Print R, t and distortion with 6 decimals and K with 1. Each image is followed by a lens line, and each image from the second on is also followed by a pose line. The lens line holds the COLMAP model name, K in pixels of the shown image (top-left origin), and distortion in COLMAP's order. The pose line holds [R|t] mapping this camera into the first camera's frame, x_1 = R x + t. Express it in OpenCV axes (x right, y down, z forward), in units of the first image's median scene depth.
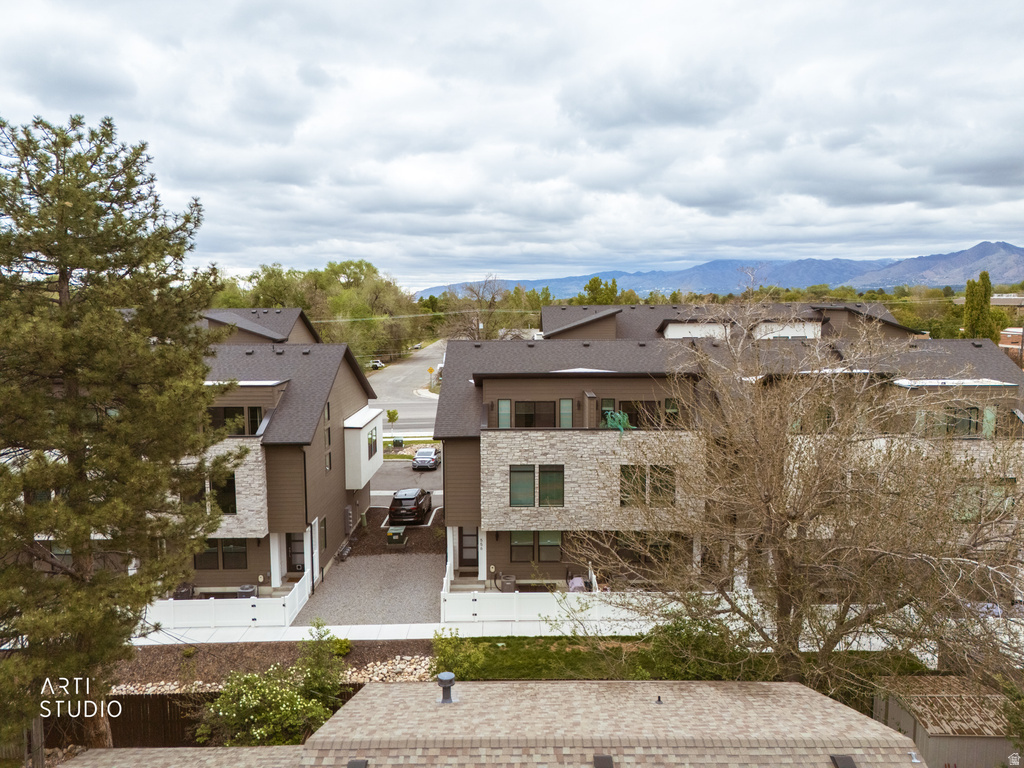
lens RADIAL K [[750.4, 0, 511.6], [0, 750.4, 383.9], [0, 0, 1]] dist [0.061387, -0.048611]
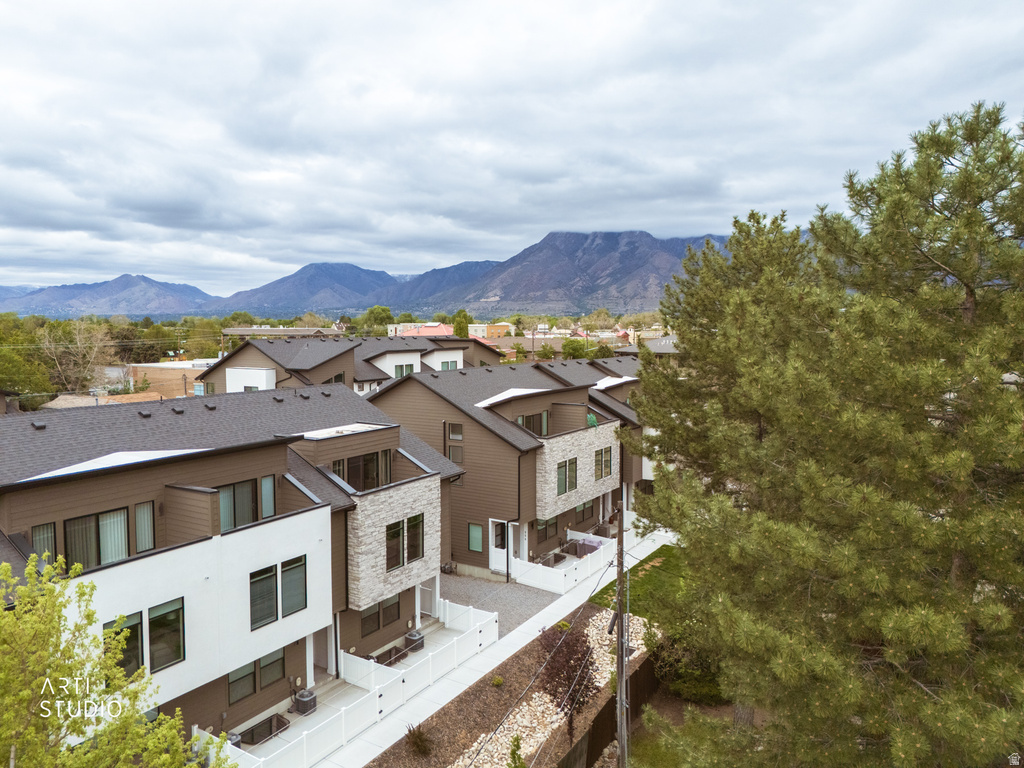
lens RADIAL K [[750.4, 0, 519.9], [0, 750.4, 384.0], [0, 0, 1]] dist [0.061387, -0.048611]
pose [[0.519503, -0.066424, 0.851883, -1.046170], [0.098595, 0.994975, 0.017456, -0.051826], [-0.848761, 0.074923, 0.523441, 0.344221]]
